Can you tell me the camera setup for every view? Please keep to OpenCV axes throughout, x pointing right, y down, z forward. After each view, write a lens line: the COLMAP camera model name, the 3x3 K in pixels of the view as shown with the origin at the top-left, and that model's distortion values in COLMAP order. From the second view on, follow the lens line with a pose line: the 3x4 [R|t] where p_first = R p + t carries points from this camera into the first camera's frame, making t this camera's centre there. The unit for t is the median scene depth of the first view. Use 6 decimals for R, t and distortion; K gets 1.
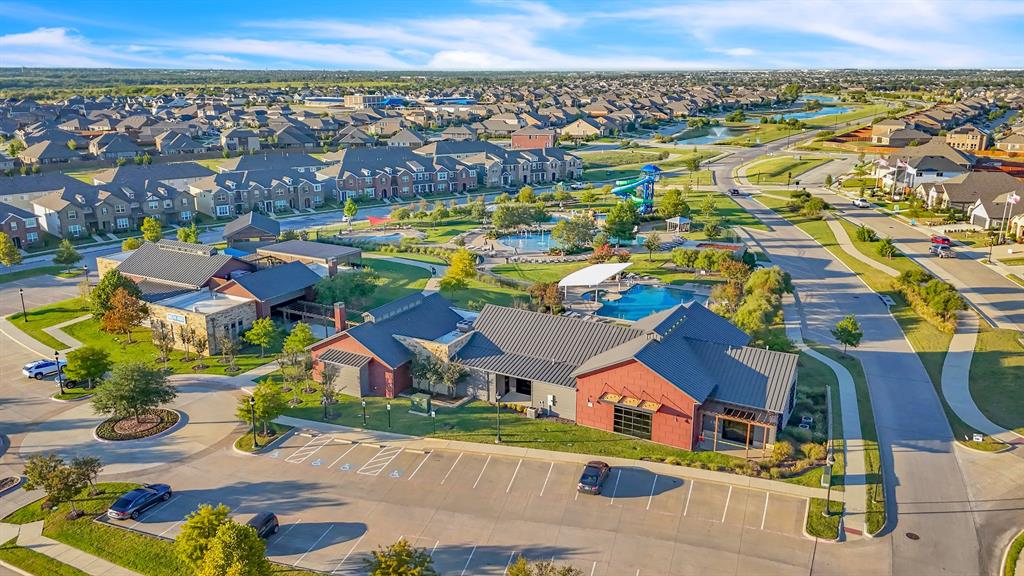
lens RADIAL K [[752.7, 0, 512.0], [0, 752.7, 288.0], [0, 0, 1]] dist [0.095434, -0.122453]
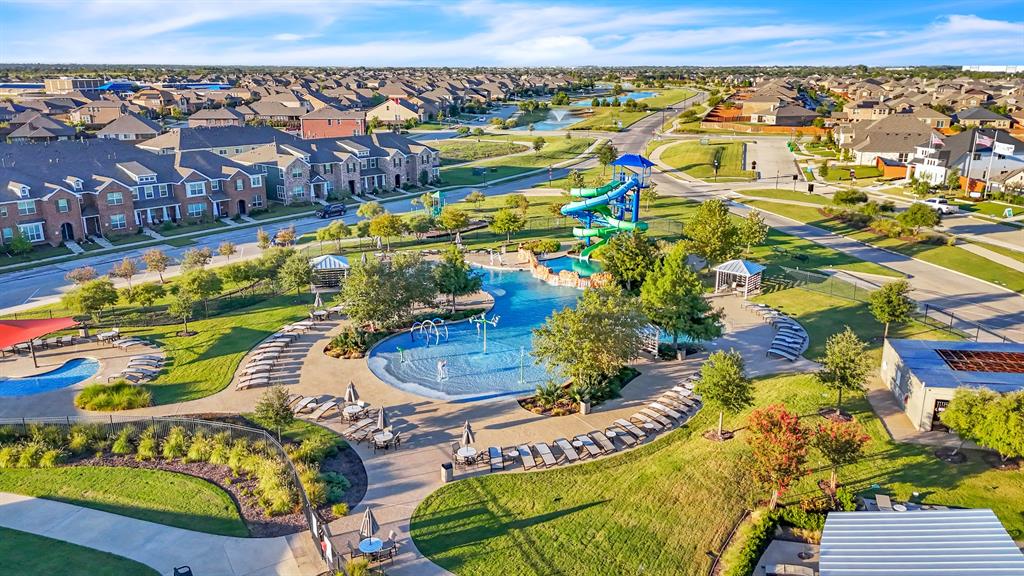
lens RADIAL K [[752.7, 0, 512.0], [0, 752.7, 288.0], [0, 0, 1]] dist [0.095434, -0.122453]
pose [[0.954991, -0.082748, 0.284861, -0.035980], [0.081168, 0.996549, 0.017371, -0.064915], [-0.285315, 0.006533, 0.958412, 0.393903]]
